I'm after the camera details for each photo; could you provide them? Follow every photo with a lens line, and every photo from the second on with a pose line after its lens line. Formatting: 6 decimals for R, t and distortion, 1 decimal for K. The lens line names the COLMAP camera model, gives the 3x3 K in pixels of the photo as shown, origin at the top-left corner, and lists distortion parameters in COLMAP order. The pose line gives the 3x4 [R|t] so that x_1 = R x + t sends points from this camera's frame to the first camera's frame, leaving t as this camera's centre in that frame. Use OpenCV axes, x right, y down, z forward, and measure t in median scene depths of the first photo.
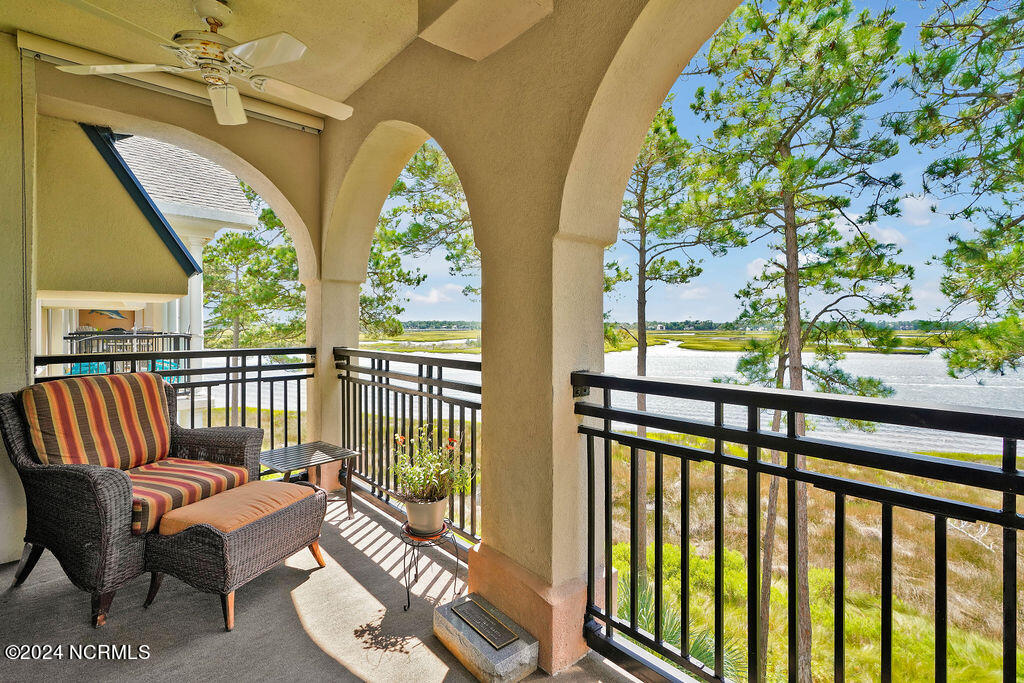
lens RADIAL K [[466.3, 0, 514.1], [0, 466.3, 330.7], [0, 0, 1]] dist [0.000911, 0.000456]
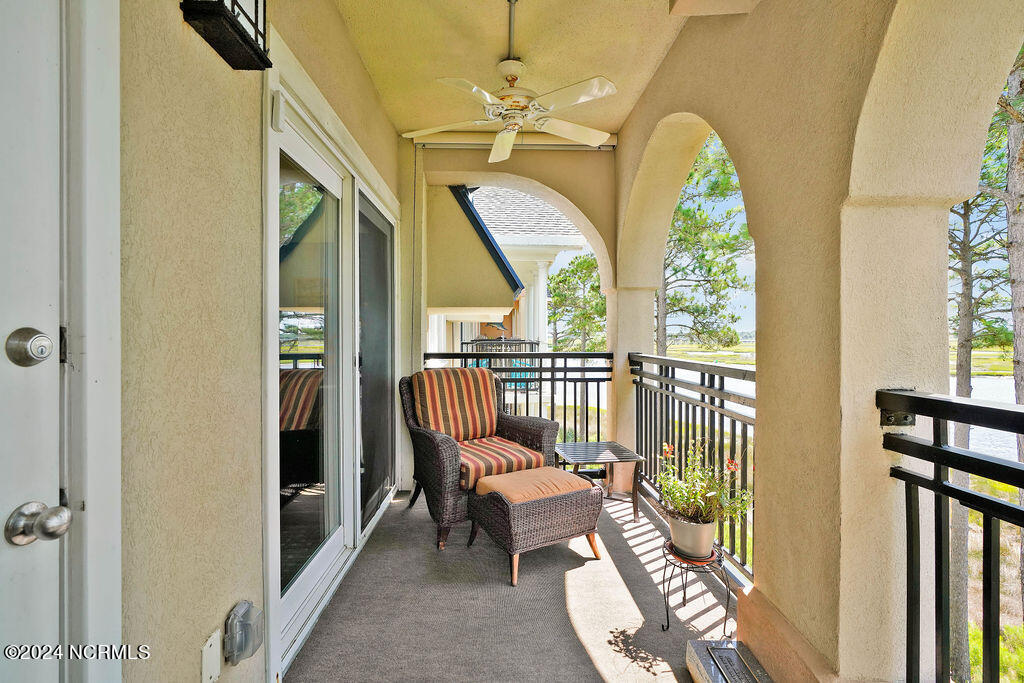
lens RADIAL K [[463.2, 0, 512.0], [0, 463.2, 341.5], [0, 0, 1]] dist [-0.000704, 0.000290]
pose [[0.767101, 0.007280, -0.641485, 0.091636], [-0.006003, 0.999973, 0.004170, 0.009239], [0.641498, 0.000652, 0.767124, 0.059505]]
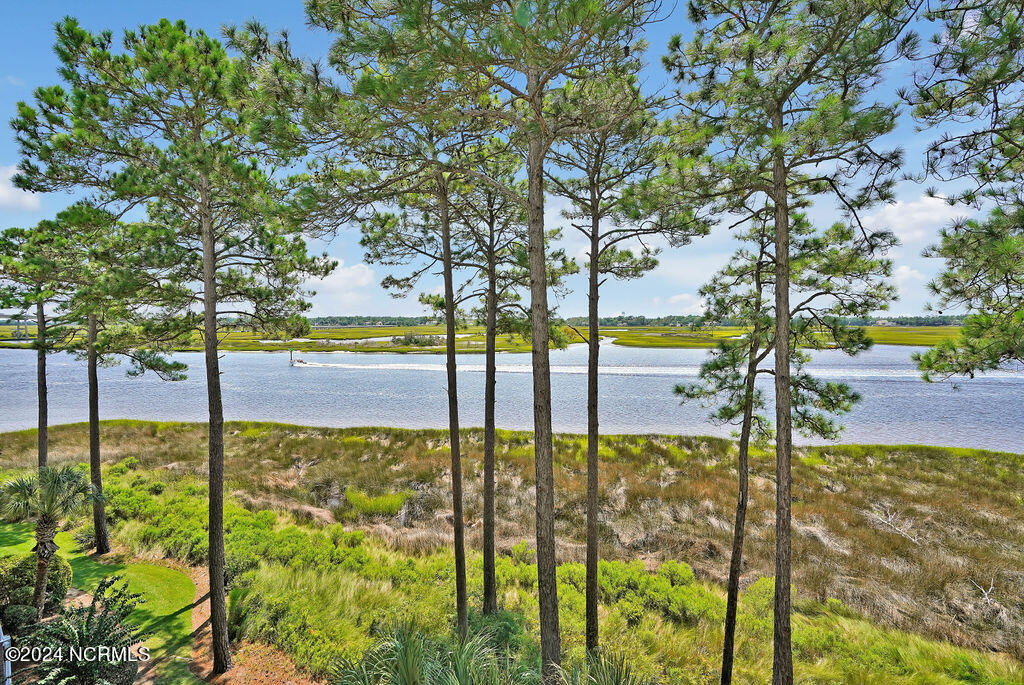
lens RADIAL K [[483.7, 0, 510.1], [0, 483.7, 341.1], [0, 0, 1]] dist [-0.004315, -0.000121]
pose [[0.990178, -0.006747, 0.139648, -0.073763], [0.002335, 0.999494, 0.031734, -0.109411], [-0.139791, -0.031096, 0.989693, 1.431424]]
